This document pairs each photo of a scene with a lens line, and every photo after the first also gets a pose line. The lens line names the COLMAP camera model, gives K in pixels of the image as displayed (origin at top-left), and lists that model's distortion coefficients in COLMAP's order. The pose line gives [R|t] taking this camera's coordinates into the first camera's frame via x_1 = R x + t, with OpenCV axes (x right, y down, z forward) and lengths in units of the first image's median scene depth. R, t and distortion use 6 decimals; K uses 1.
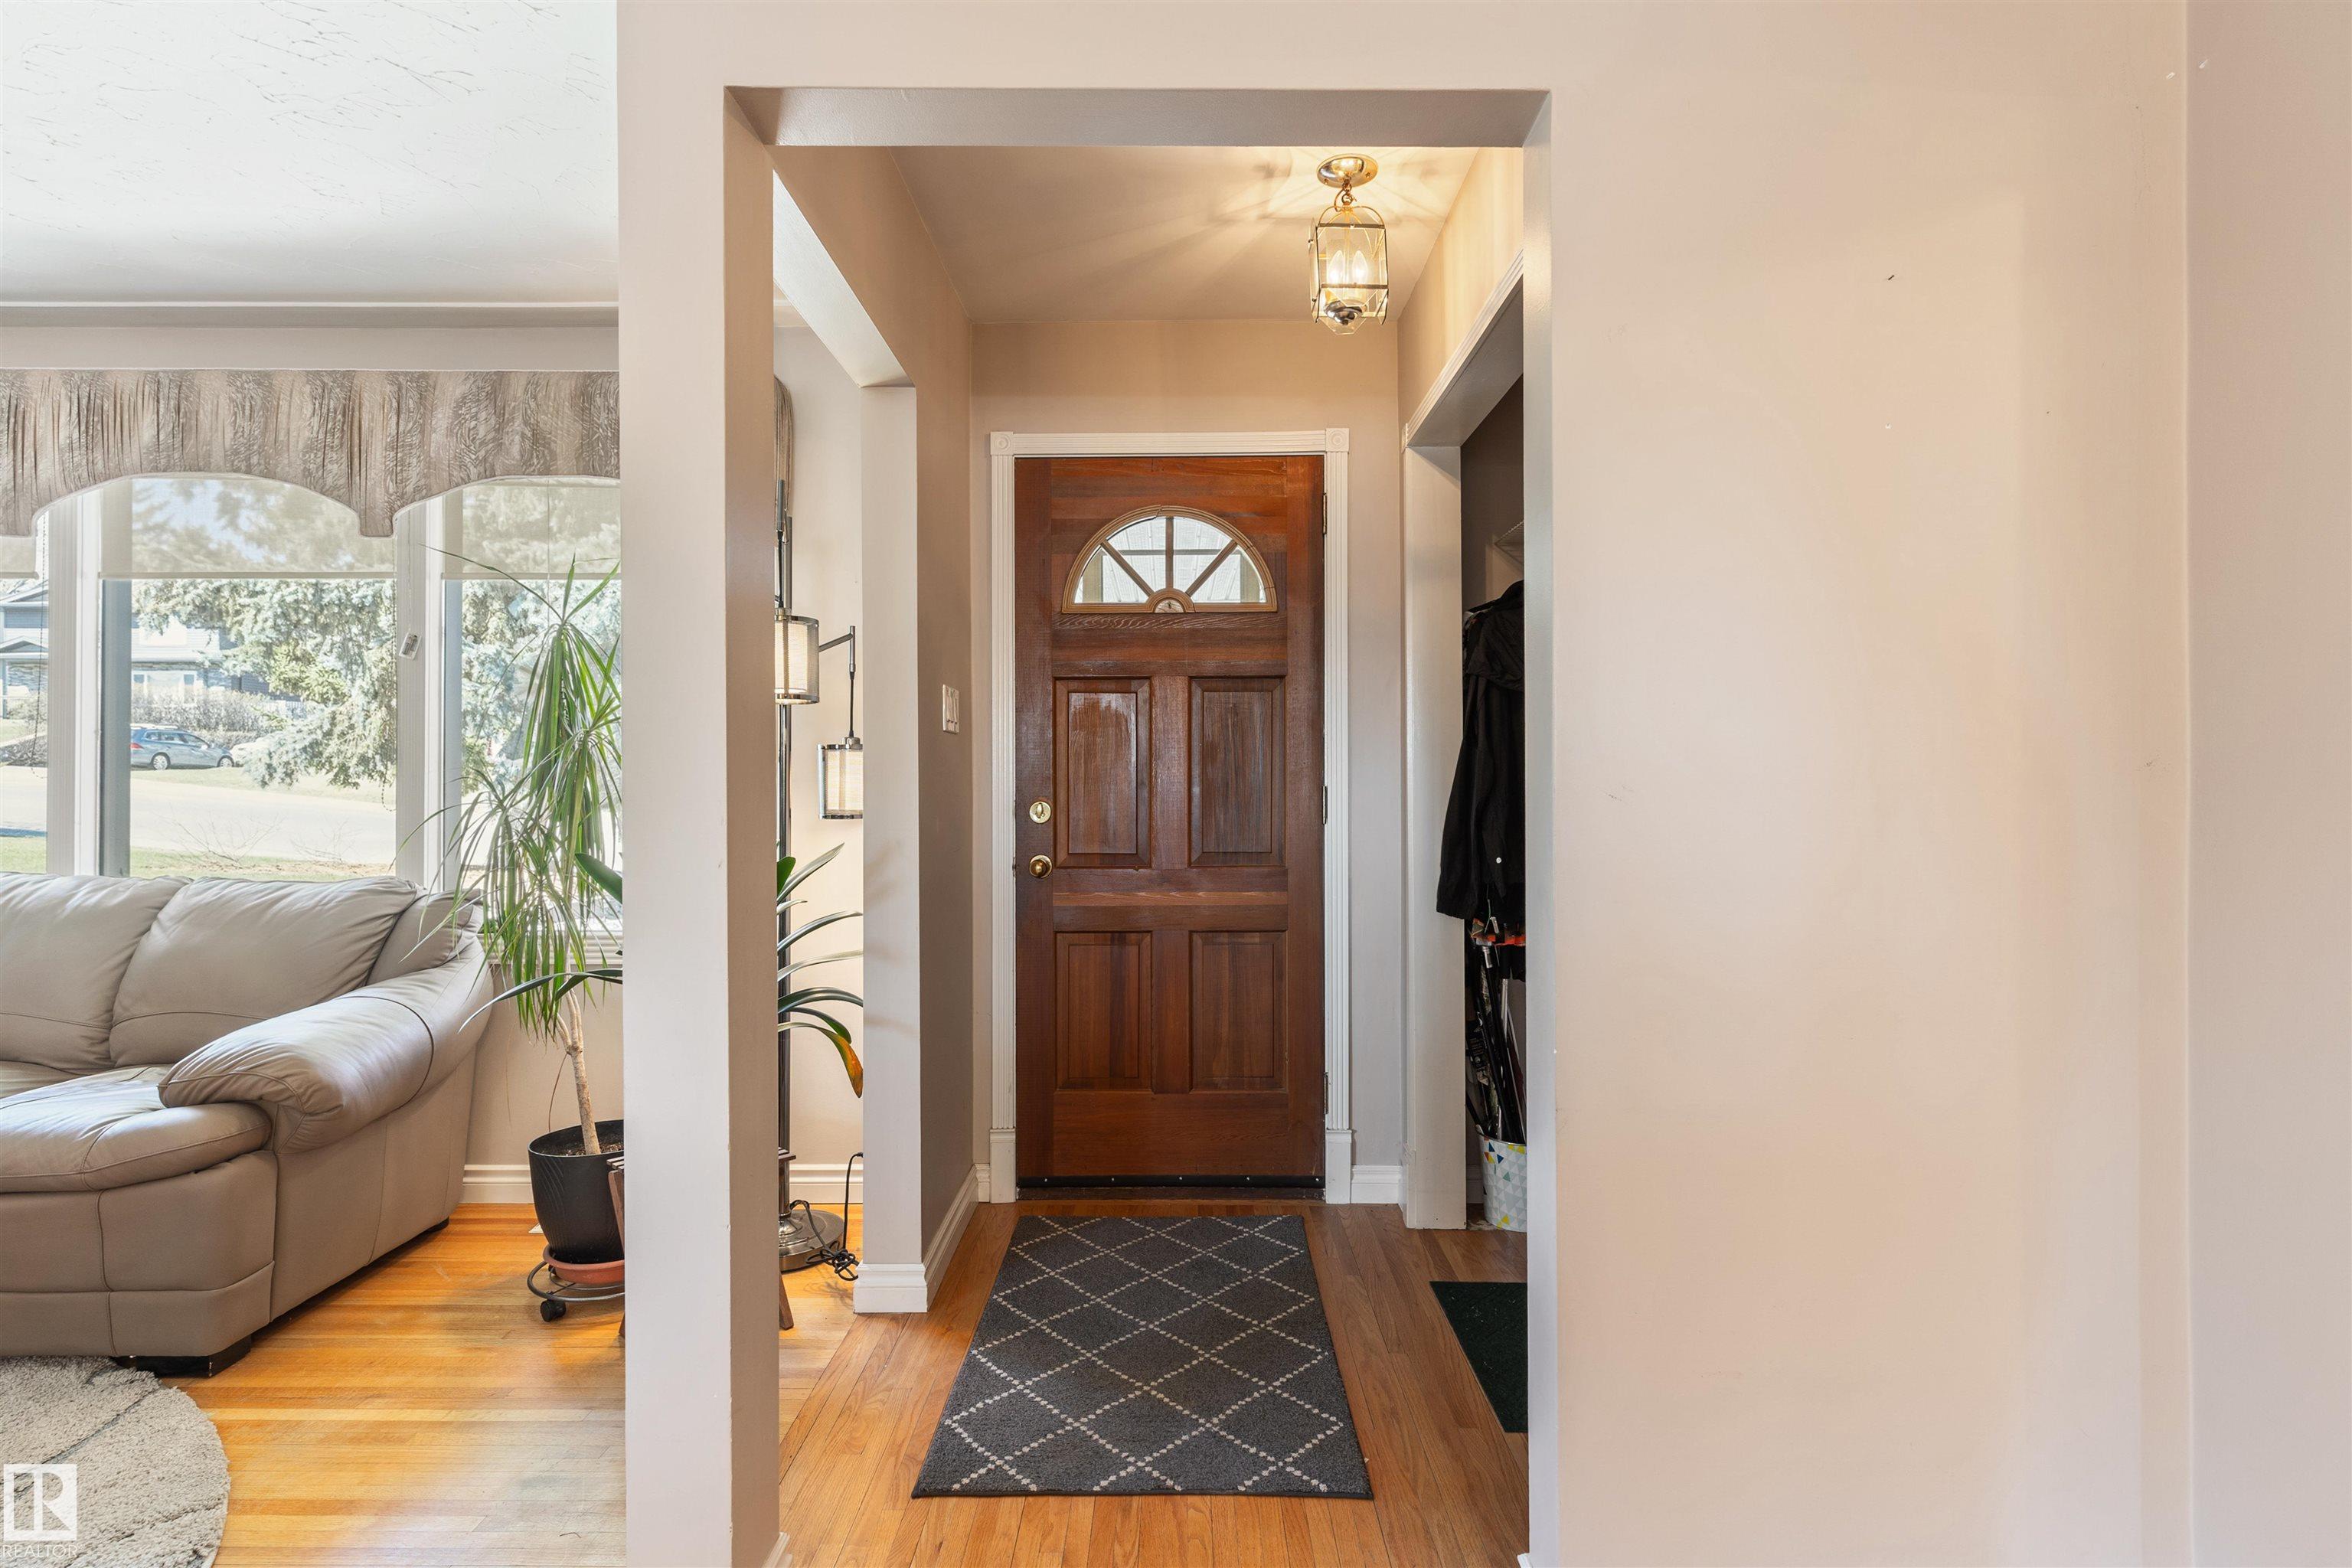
lens RADIAL K [[1133.0, 0, 1176.7], [0, 1133.0, 779.2], [0, 0, 1]] dist [0.005513, 0.000516]
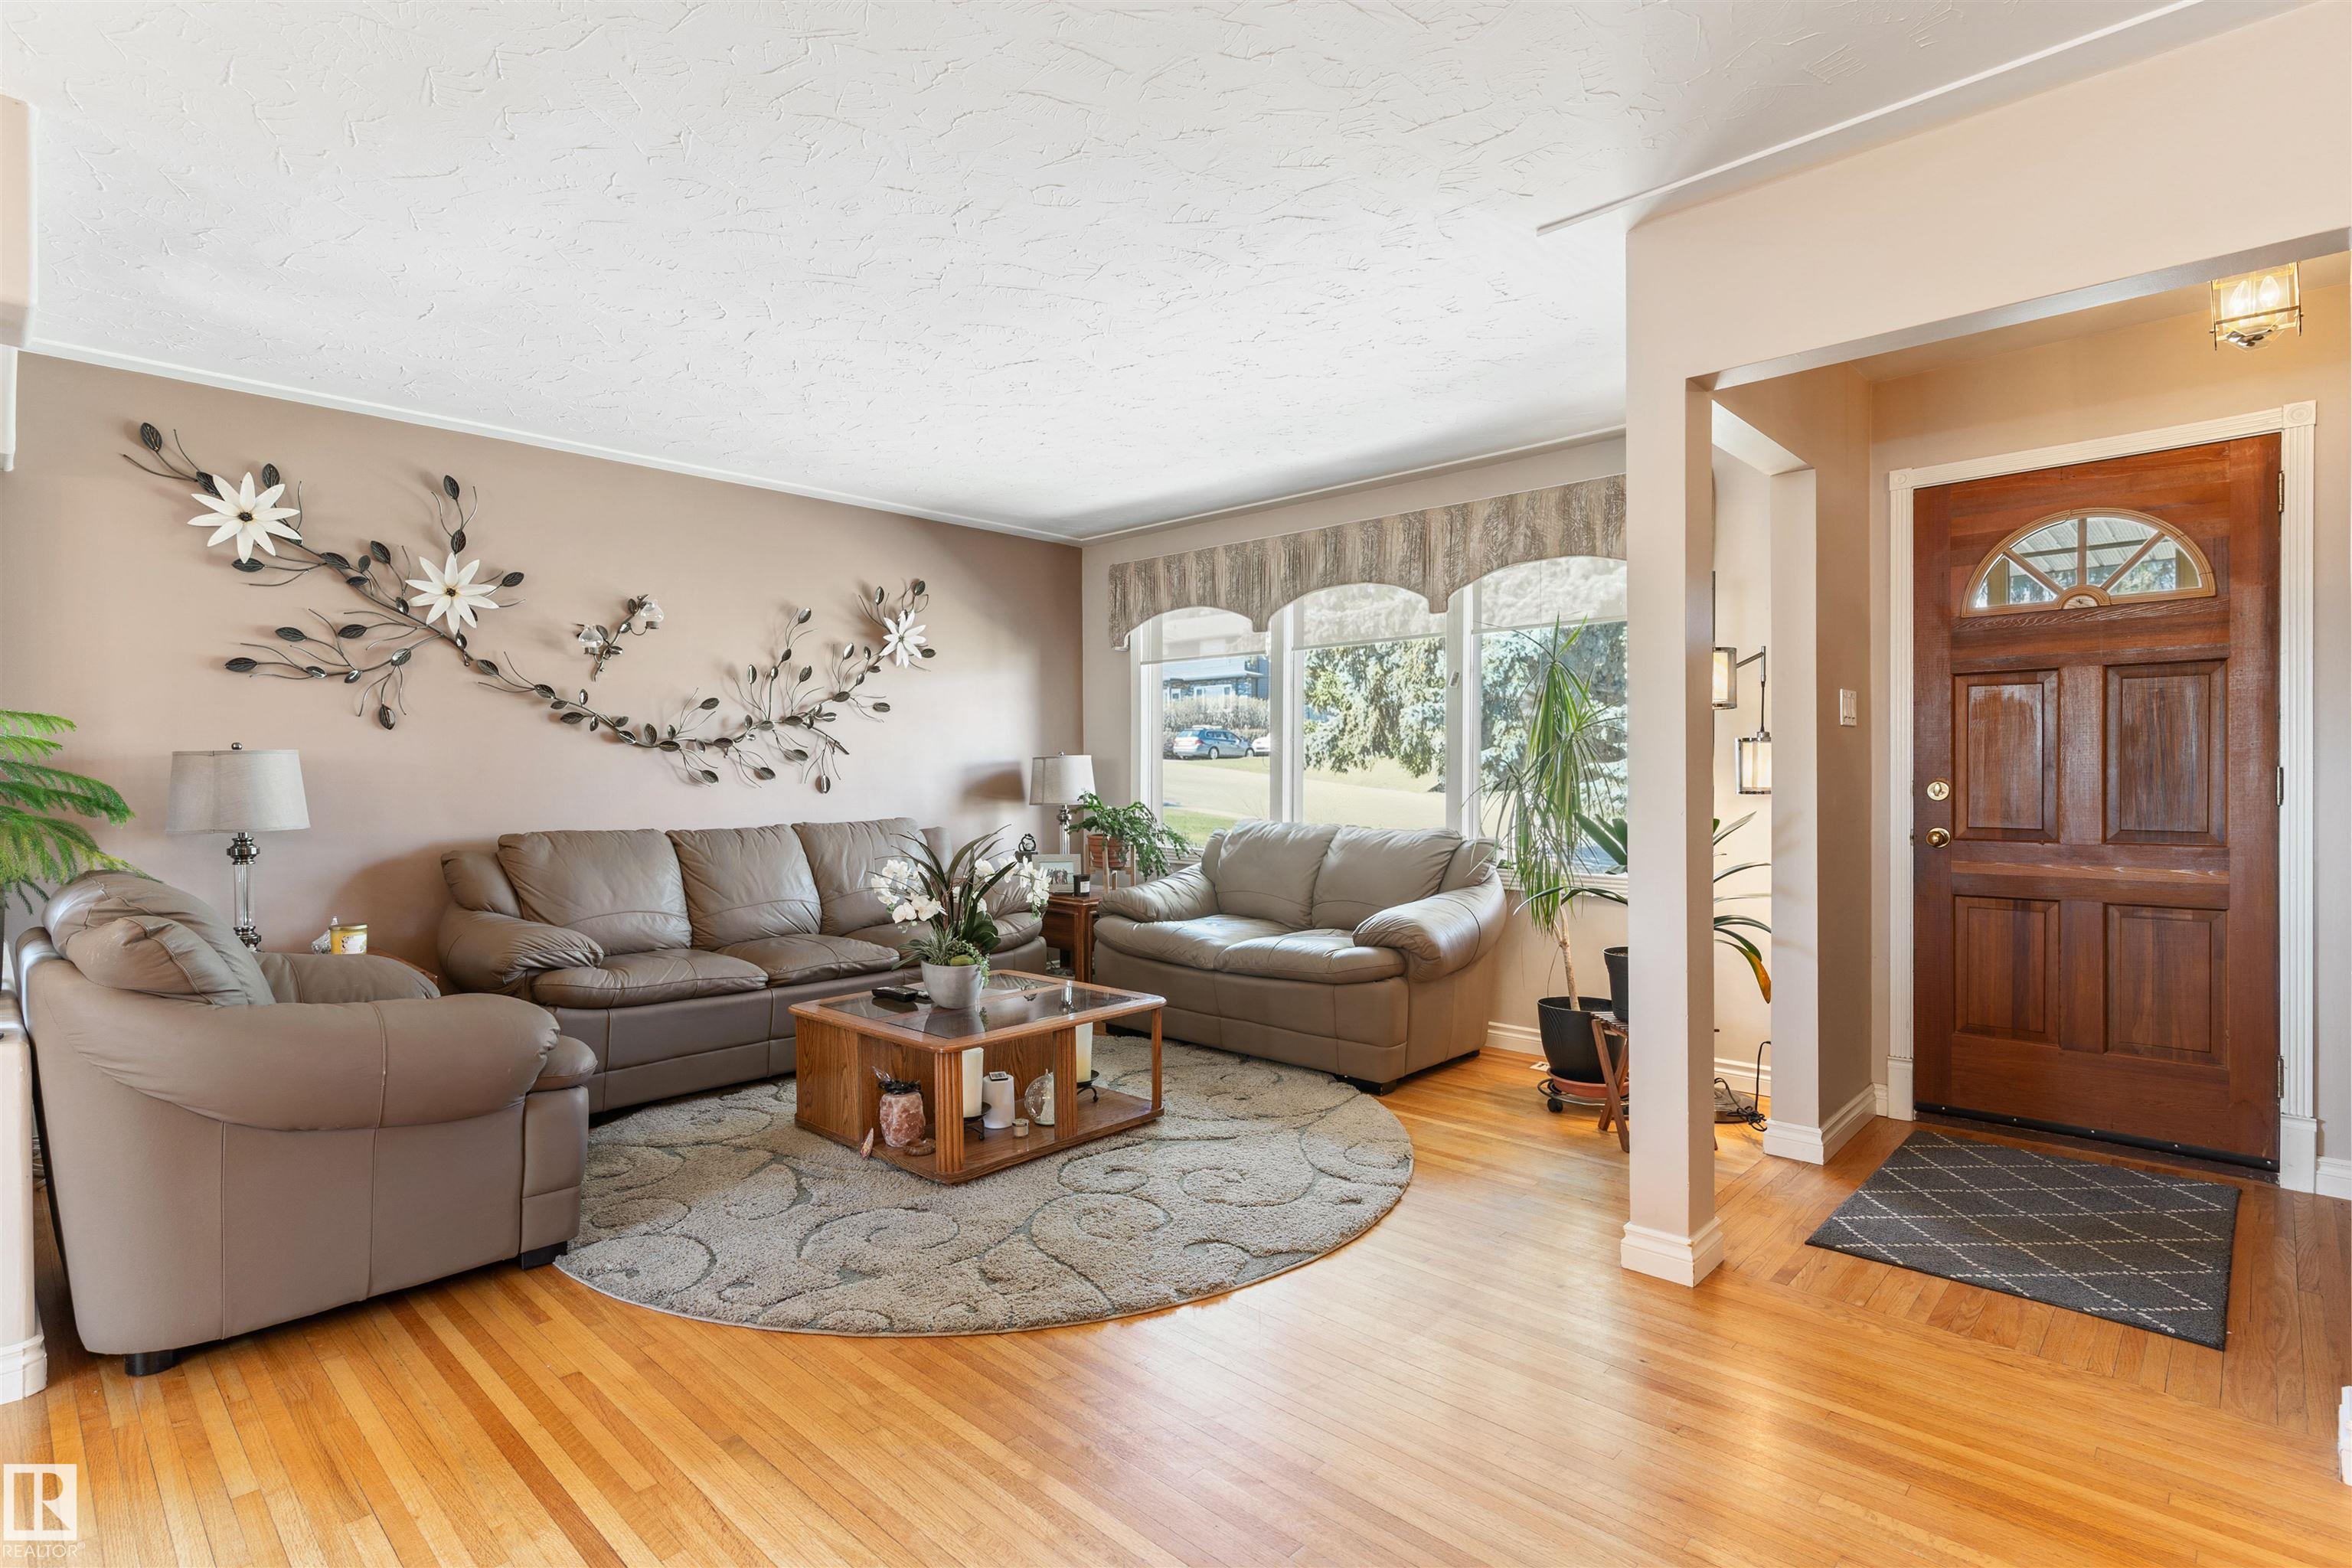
lens RADIAL K [[1133.0, 0, 1183.0], [0, 1133.0, 786.7], [0, 0, 1]] dist [0.005513, 0.000516]
pose [[0.729014, 0.006508, -0.684467, 0.118910], [0.008154, 0.999801, 0.018192, -0.003027], [0.684450, -0.018843, 0.728816, -0.401089]]
